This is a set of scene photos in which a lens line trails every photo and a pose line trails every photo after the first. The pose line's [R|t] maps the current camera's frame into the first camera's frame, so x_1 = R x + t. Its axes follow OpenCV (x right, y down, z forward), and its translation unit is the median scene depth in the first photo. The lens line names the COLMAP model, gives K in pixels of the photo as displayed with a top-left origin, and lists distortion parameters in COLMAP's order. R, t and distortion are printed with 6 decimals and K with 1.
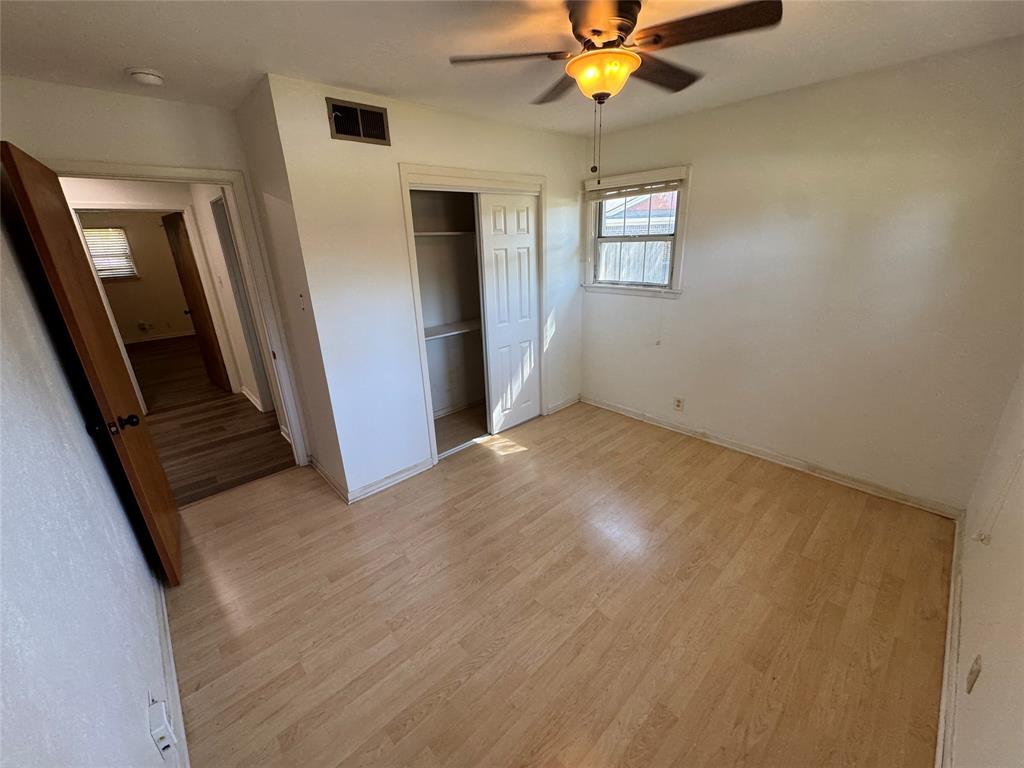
lens RADIAL K [[408.7, 0, 512.0], [0, 408.7, 384.0], [0, 0, 1]] dist [-0.003165, 0.000205]
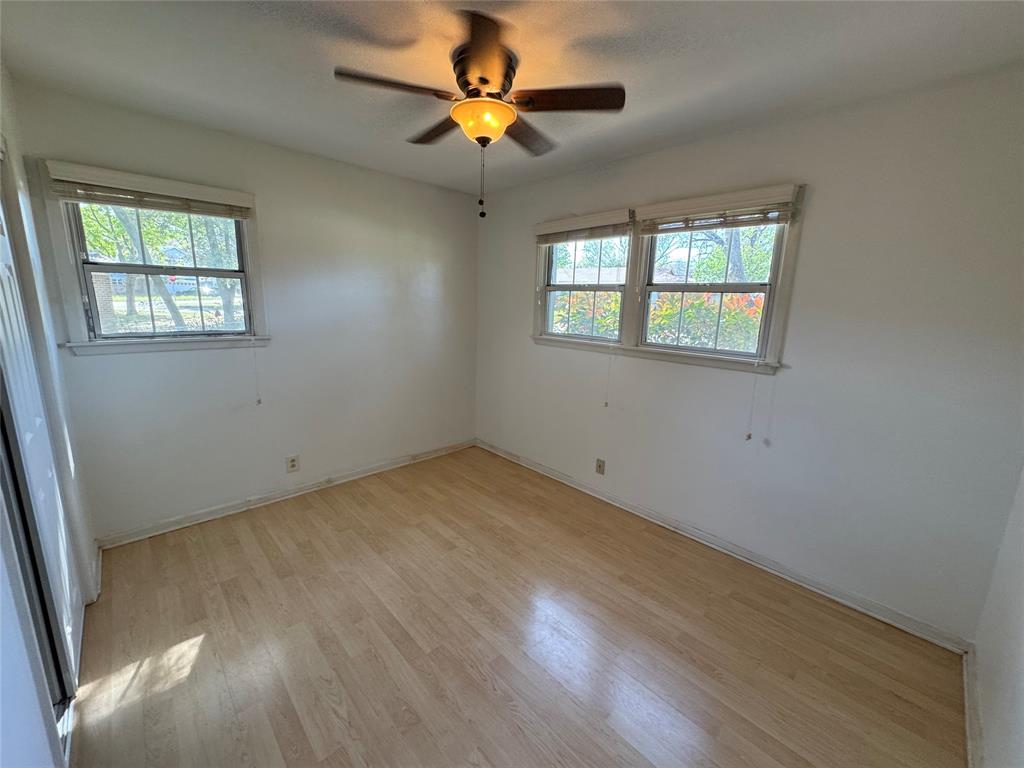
lens RADIAL K [[412.2, 0, 515.2], [0, 412.2, 377.5], [0, 0, 1]] dist [0.015519, 0.000030]
pose [[-0.016850, -0.156882, 0.987474, -0.500698], [0.304107, 0.940020, 0.154533, -0.131779], [-0.952489, 0.302902, 0.031870, 0.532528]]
